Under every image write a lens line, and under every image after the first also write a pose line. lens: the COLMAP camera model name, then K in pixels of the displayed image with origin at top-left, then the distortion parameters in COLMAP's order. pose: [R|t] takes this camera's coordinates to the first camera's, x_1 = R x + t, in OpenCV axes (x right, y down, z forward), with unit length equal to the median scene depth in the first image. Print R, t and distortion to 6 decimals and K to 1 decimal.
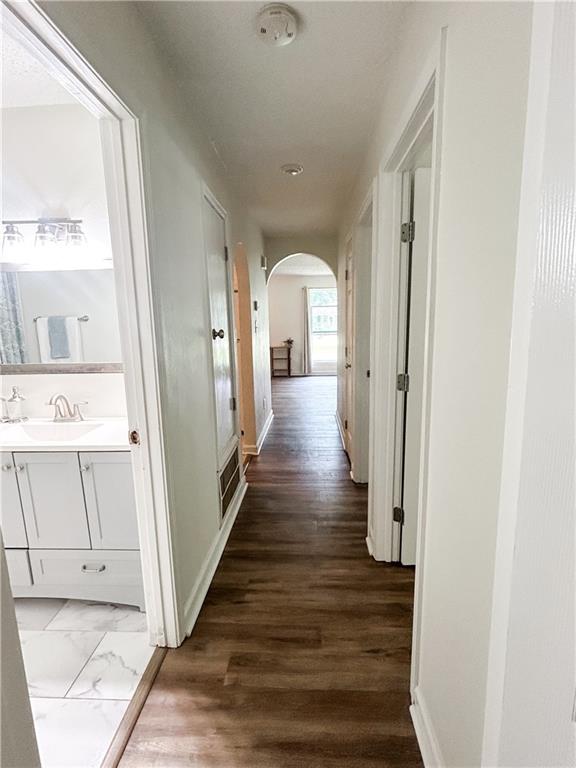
lens RADIAL K [[378.0, 0, 286.2], [0, 378.0, 381.1], [0, 0, 1]] dist [-0.001323, -0.000021]
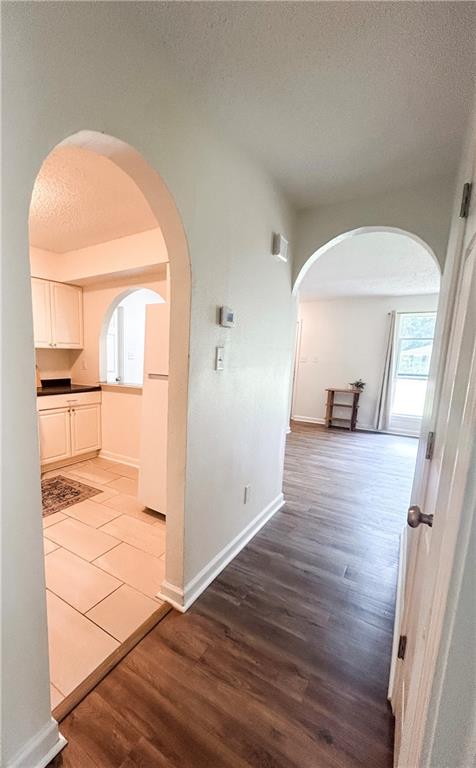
lens RADIAL K [[327.6, 0, 182.2], [0, 327.6, 404.6], [0, 0, 1]] dist [0.004440, 0.000184]
pose [[0.852600, 0.122688, -0.507958, 0.045284], [-0.127354, 0.991524, 0.025722, -0.035855], [0.506808, 0.042760, 0.860998, 0.251290]]
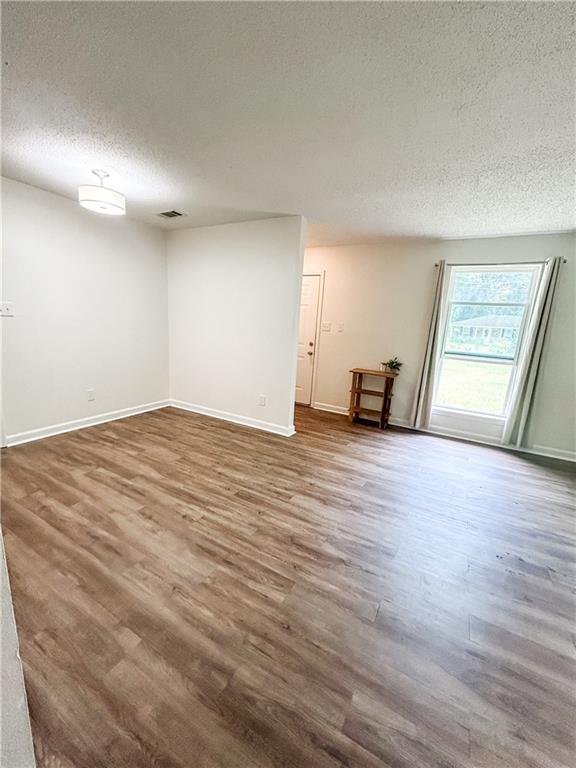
lens RADIAL K [[308.1, 0, 293.9], [0, 308.1, 385.6], [0, 0, 1]] dist [-0.000834, 0.000047]
pose [[0.904350, 0.162941, -0.394464, 0.058472], [-0.147525, 0.986626, 0.069328, -0.084074], [0.400485, -0.004504, 0.916292, 0.529452]]
